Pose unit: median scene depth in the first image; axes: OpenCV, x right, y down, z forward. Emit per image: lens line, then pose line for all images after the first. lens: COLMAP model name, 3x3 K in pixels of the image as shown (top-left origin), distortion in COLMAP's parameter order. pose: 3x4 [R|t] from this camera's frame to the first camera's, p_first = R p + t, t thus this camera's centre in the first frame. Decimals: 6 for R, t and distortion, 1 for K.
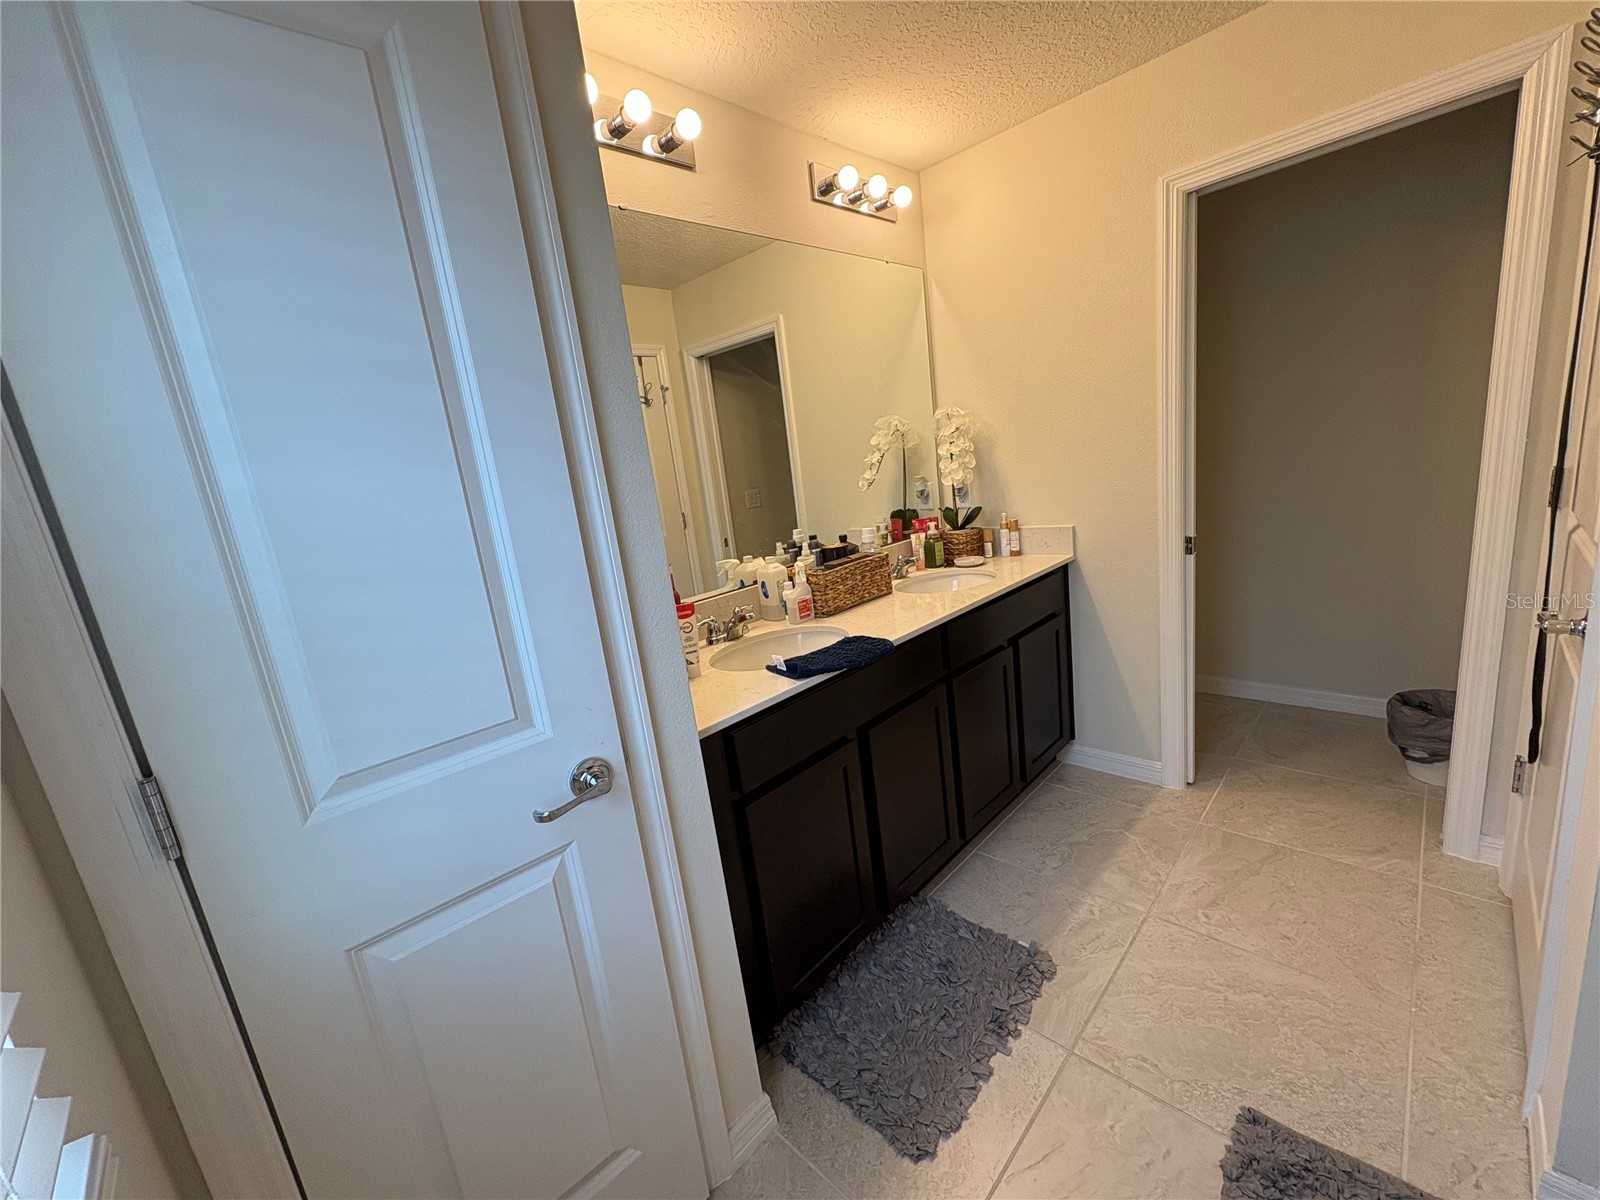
lens RADIAL K [[635.1, 0, 800.5], [0, 635.1, 601.8], [0, 0, 1]] dist [-0.000048, 0.000383]
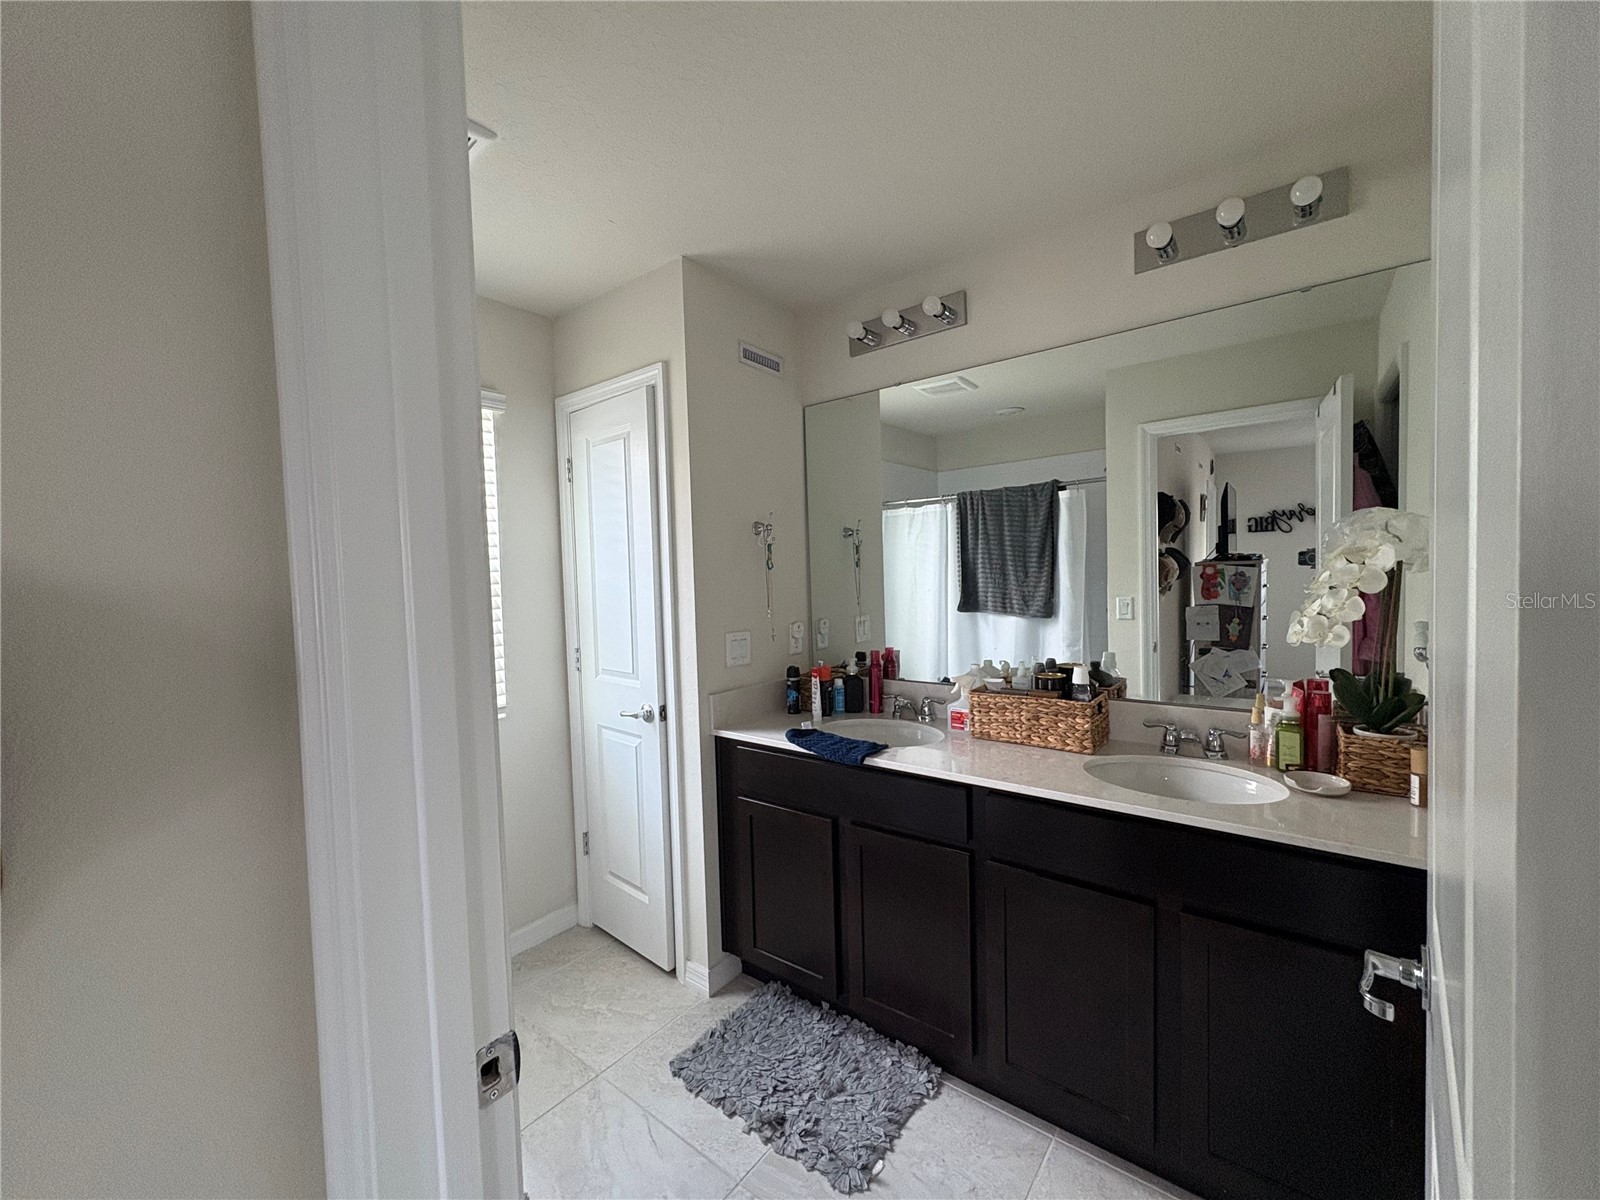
lens RADIAL K [[635.1, 0, 800.5], [0, 635.1, 601.8], [0, 0, 1]] dist [-0.000048, 0.000383]
pose [[0.108431, 0.161860, -0.980838, 1.650540], [-0.195207, 0.970913, 0.138642, -0.461971], [0.974750, 0.176433, 0.136873, 1.014517]]
